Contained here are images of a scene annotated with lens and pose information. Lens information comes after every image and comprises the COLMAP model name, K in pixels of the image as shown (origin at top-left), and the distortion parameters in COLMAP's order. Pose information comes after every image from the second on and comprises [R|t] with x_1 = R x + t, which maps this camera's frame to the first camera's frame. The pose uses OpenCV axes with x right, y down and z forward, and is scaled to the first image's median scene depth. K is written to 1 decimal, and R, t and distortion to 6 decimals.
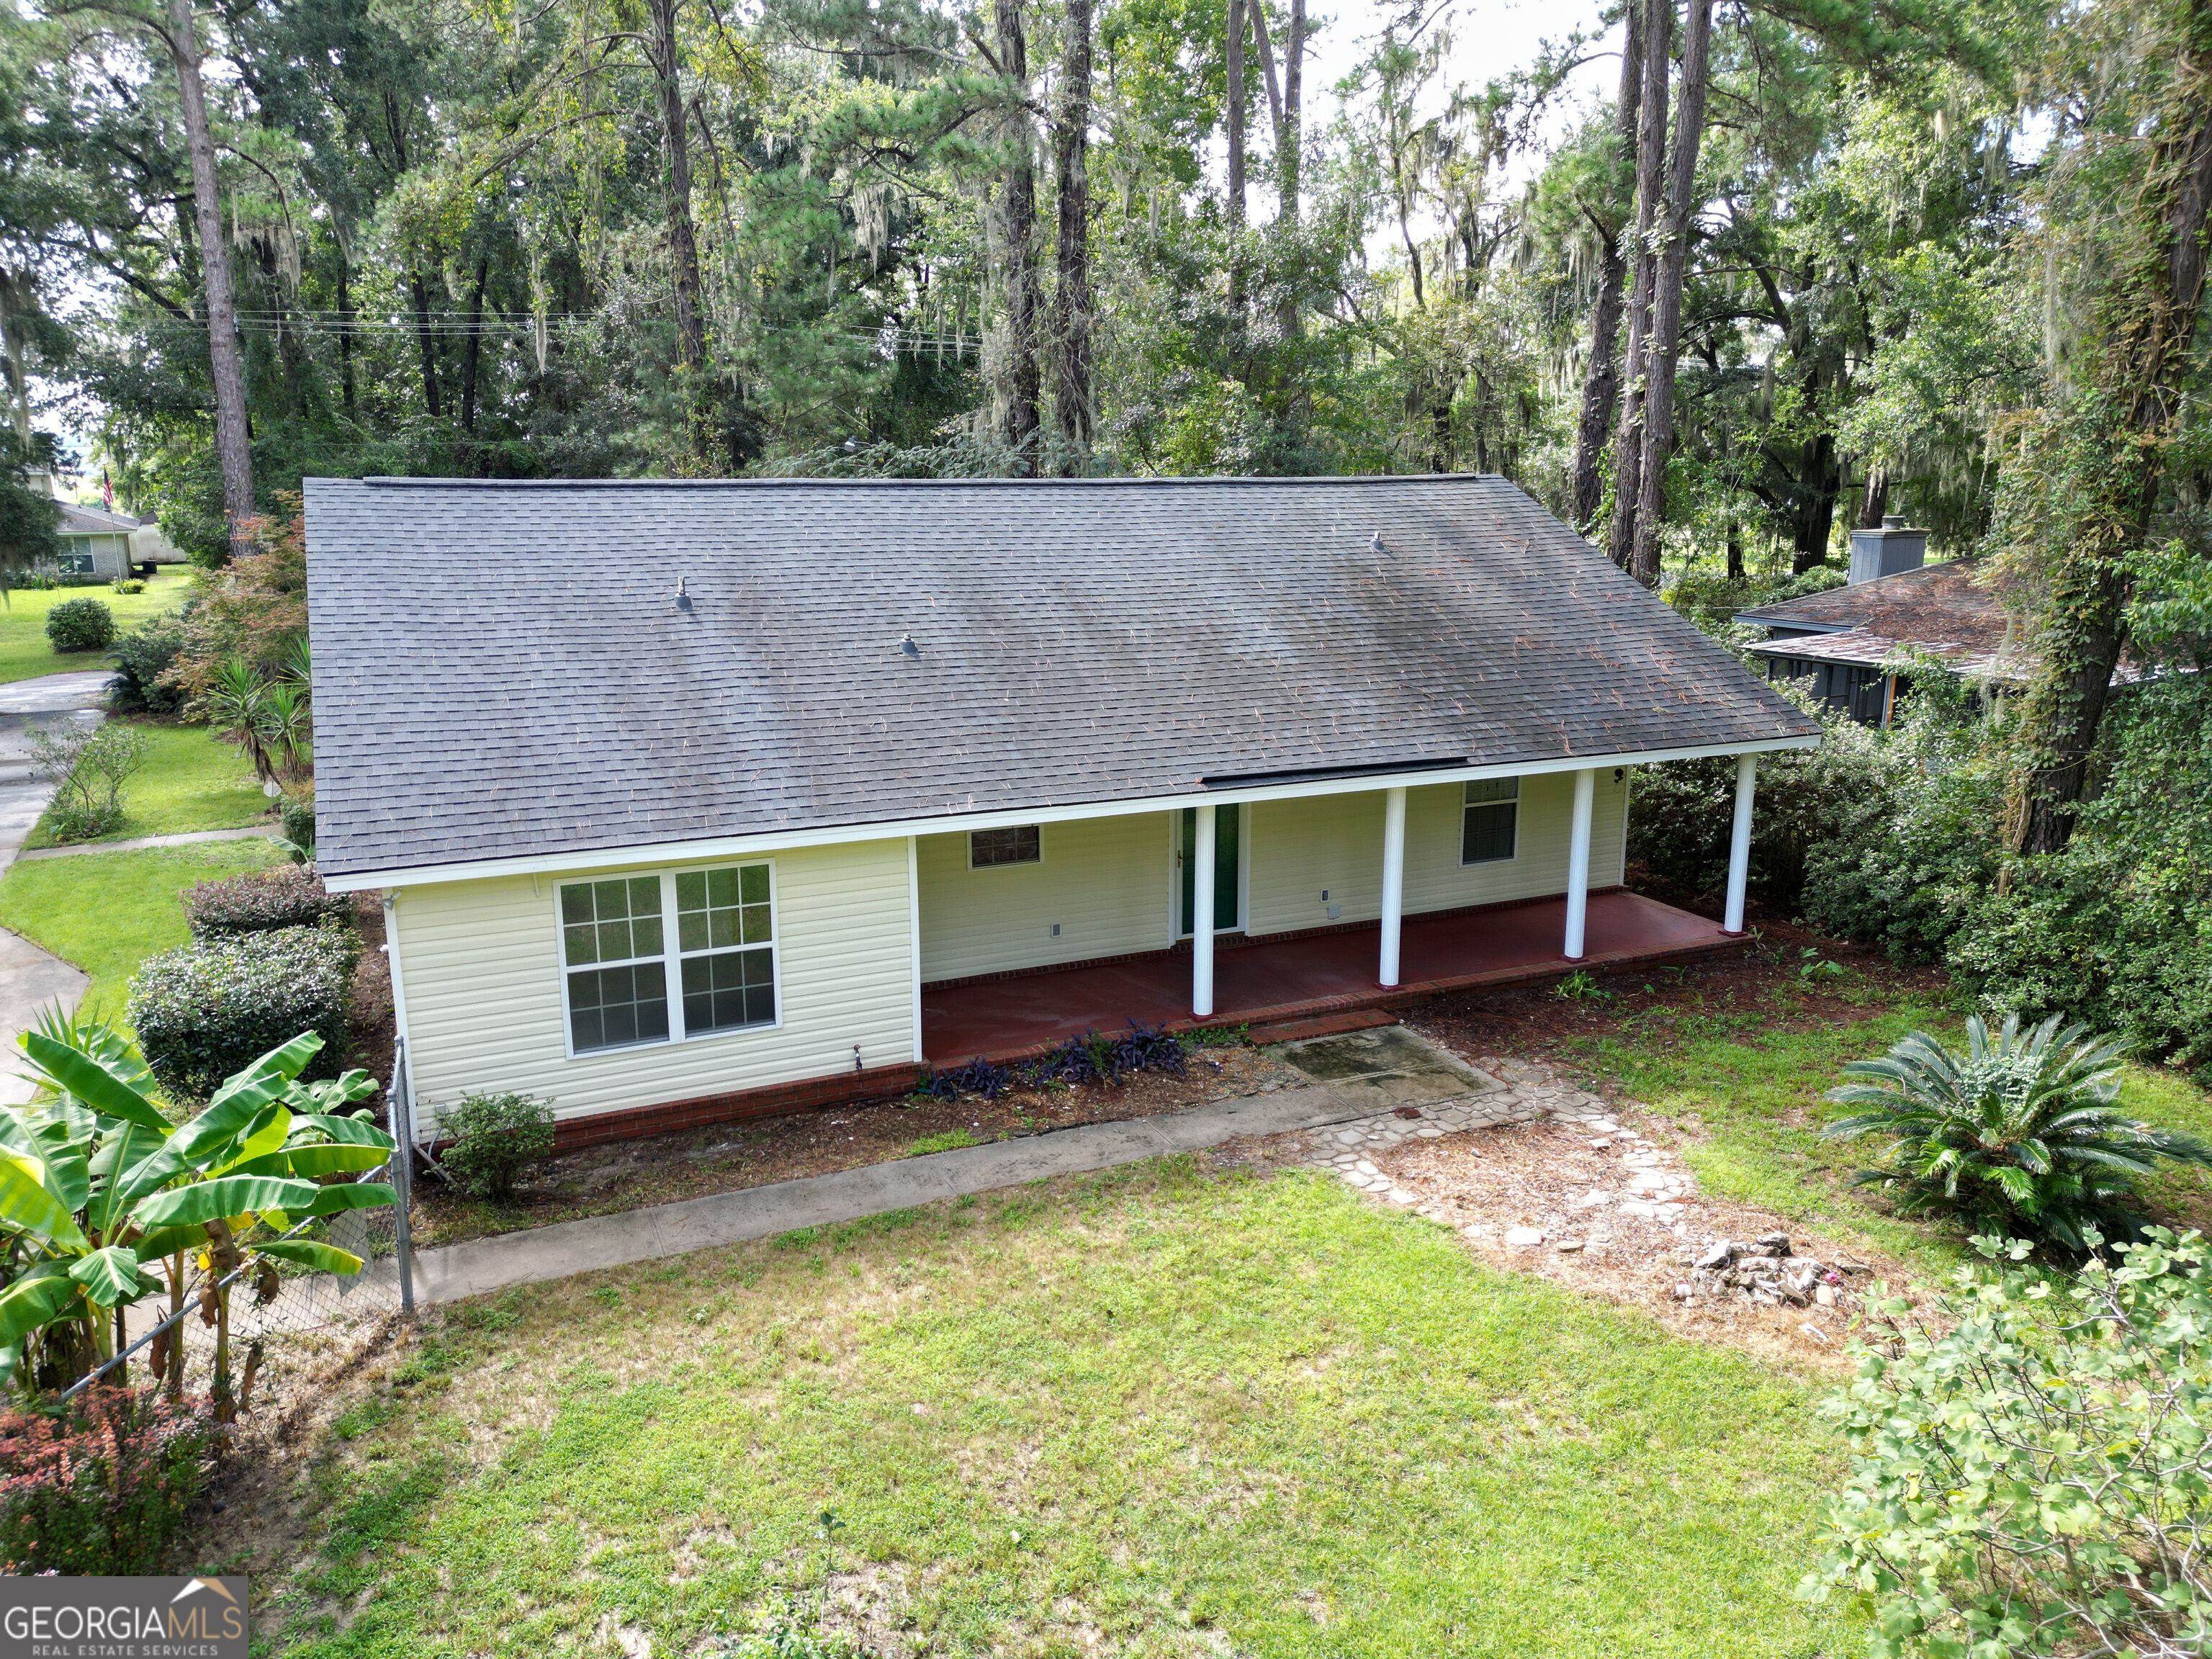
lens RADIAL K [[1558.0, 0, 1100.8], [0, 1558.0, 829.5], [0, 0, 1]] dist [0.036236, -0.007412]
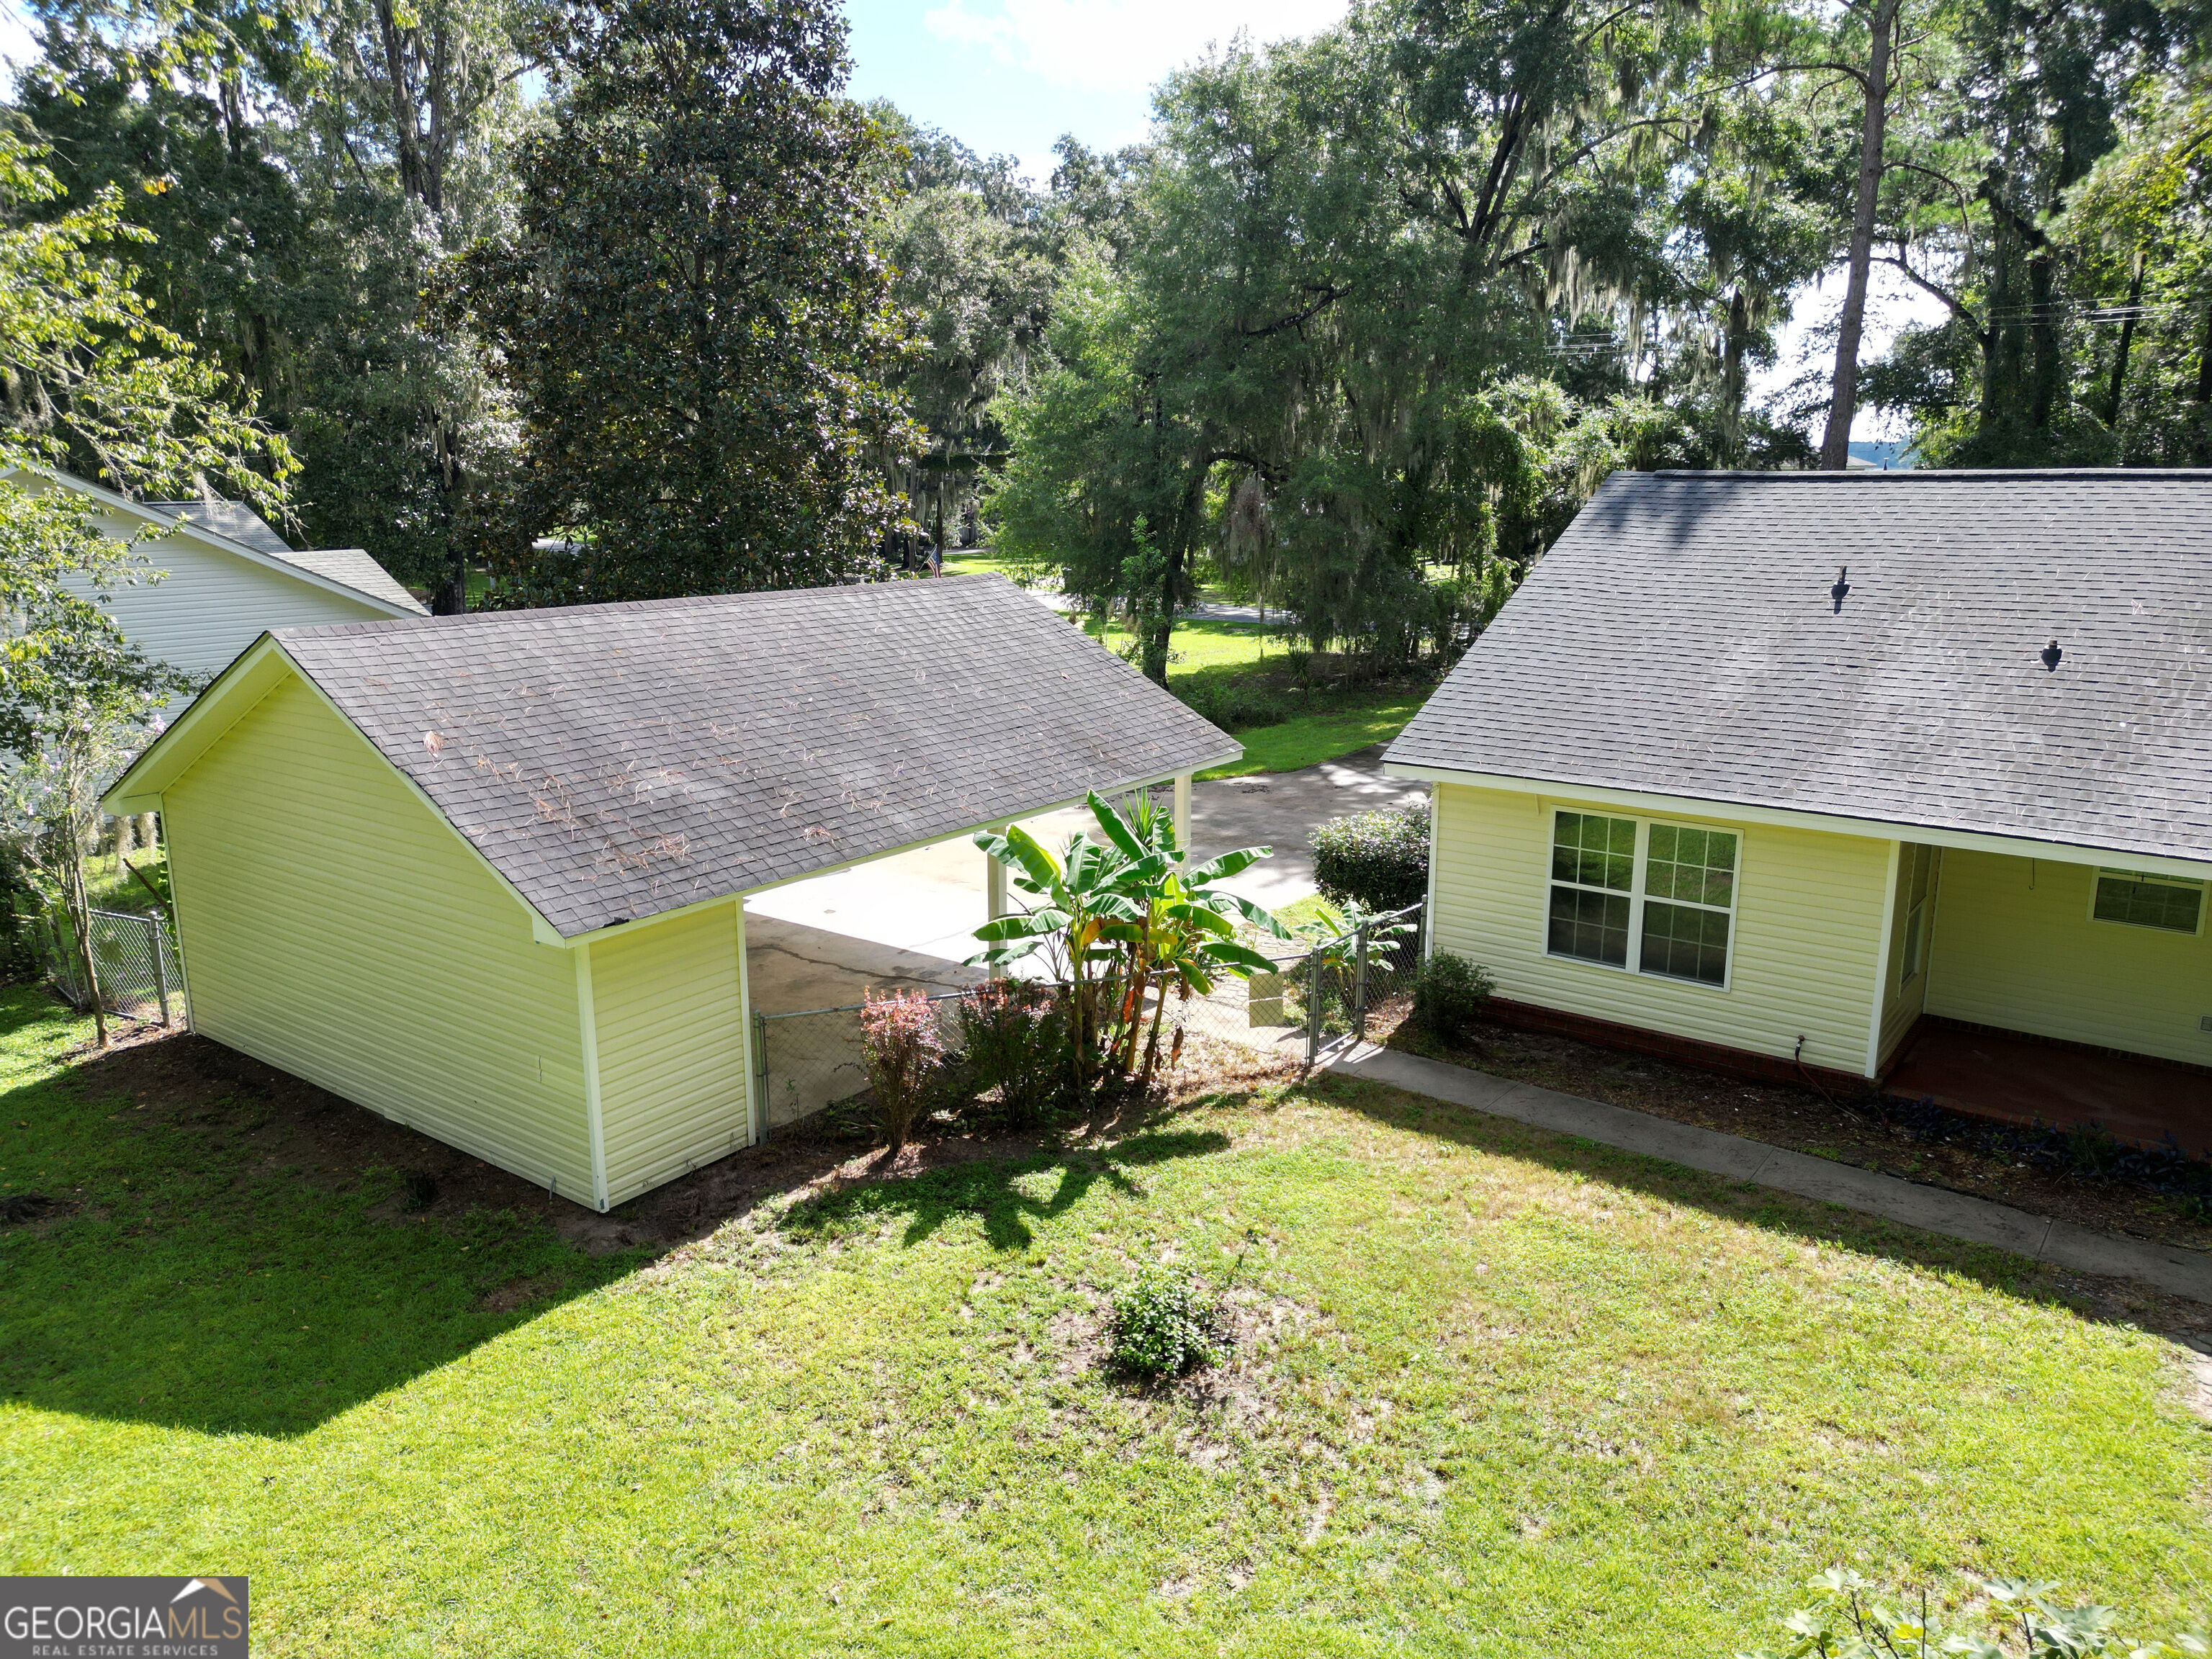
lens RADIAL K [[1558.0, 0, 1100.8], [0, 1558.0, 829.5], [0, 0, 1]] dist [0.036236, -0.007412]
pose [[0.468450, 0.203763, -0.859672, 0.500301], [-0.200577, 0.972161, 0.121128, -0.024271], [0.860421, 0.115688, 0.496279, 0.099328]]
